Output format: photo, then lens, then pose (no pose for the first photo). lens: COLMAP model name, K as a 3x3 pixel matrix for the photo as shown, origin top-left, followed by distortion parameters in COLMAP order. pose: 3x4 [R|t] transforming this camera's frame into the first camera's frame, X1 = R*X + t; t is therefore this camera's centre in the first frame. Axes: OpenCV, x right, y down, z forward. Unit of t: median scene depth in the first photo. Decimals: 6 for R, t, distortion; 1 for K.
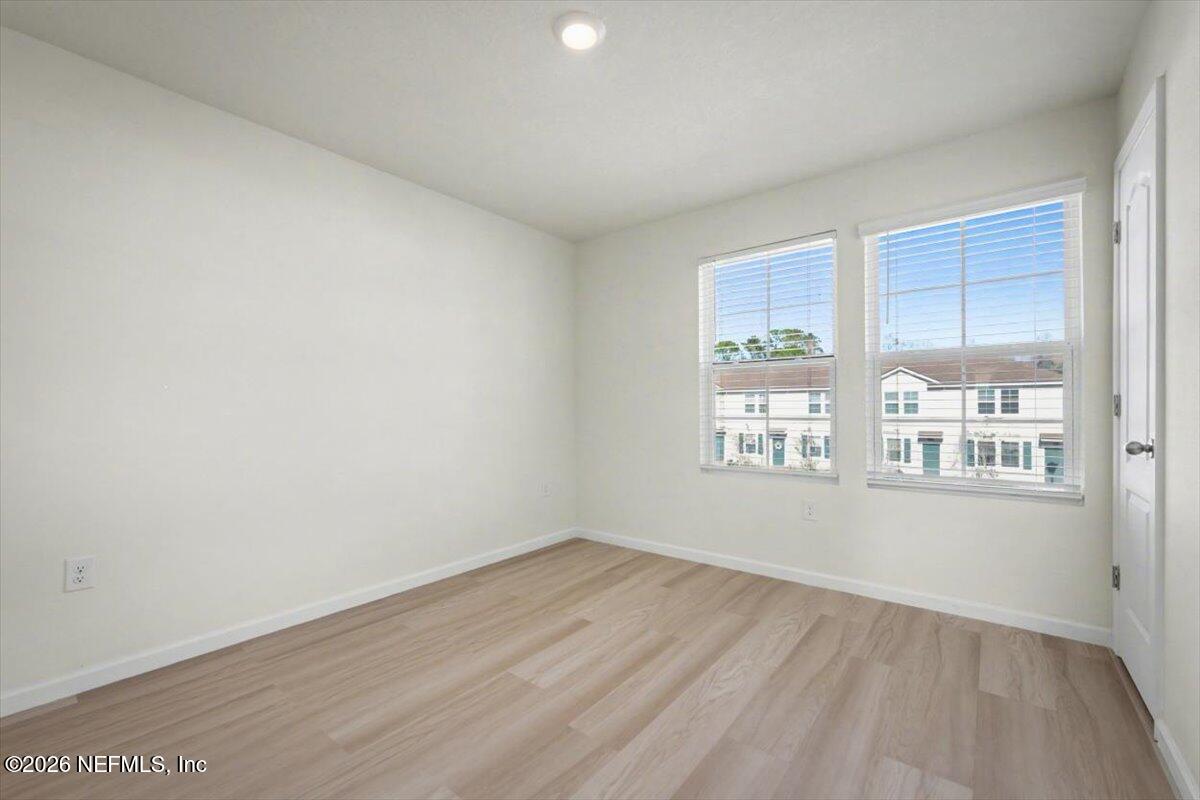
lens RADIAL K [[495.8, 0, 602.9], [0, 495.8, 407.5], [0, 0, 1]] dist [0.000050, 0.000258]
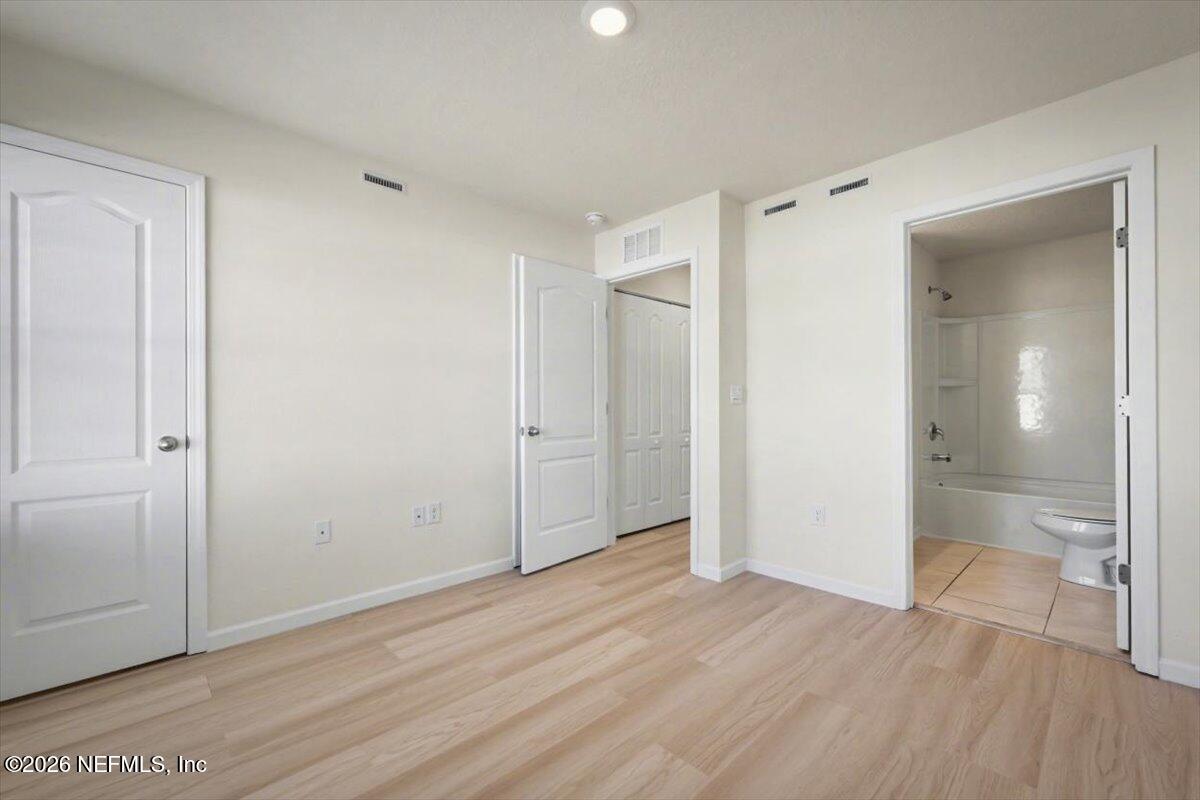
lens RADIAL K [[495.8, 0, 602.9], [0, 495.8, 407.5], [0, 0, 1]] dist [0.000050, 0.000258]
pose [[-0.992145, 0.005991, 0.124947, -0.102544], [0.006201, 0.999980, 0.001291, -0.002161], [-0.124936, 0.002055, -0.992163, 1.349024]]
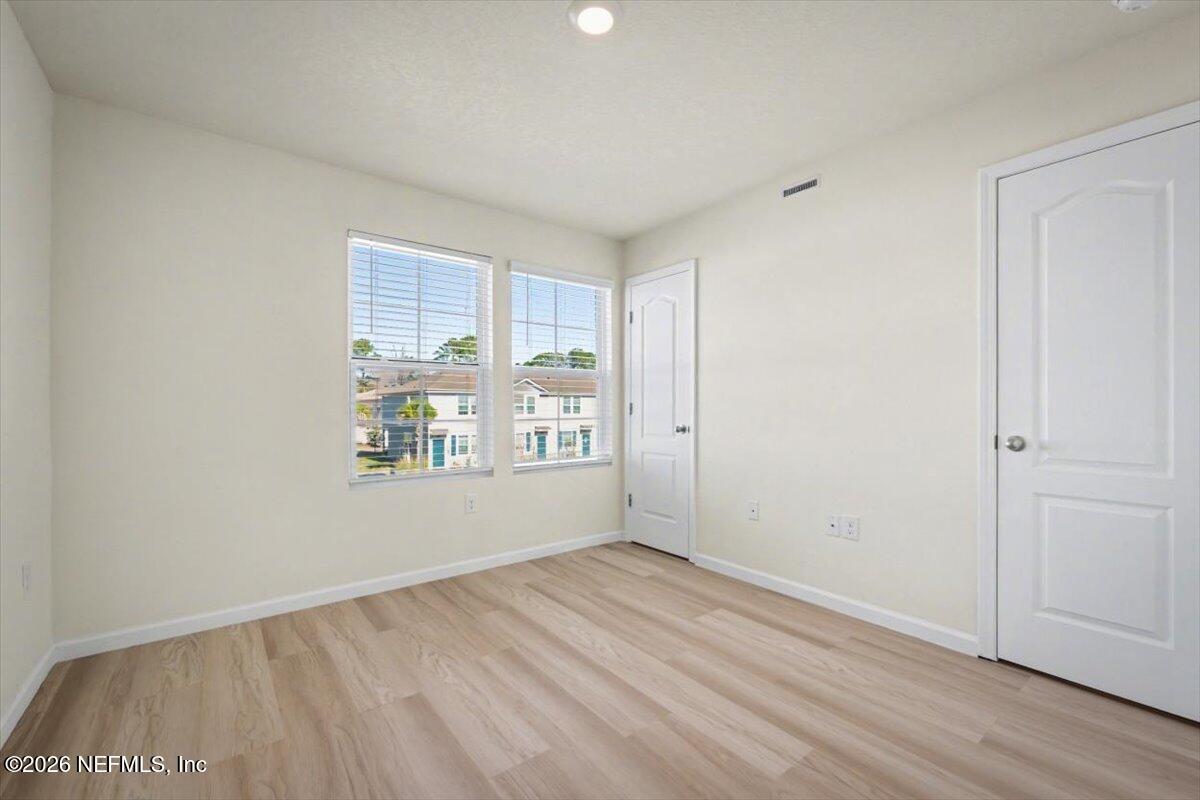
lens RADIAL K [[500.6, 0, 596.2], [0, 500.6, 401.5], [0, 0, 1]] dist [0.000516, 0.000177]
pose [[0.248886, 0.016851, 0.968386, -0.671648], [0.001613, 0.999840, -0.017813, 0.003217], [-0.968532, 0.005996, 0.248819, 0.525511]]
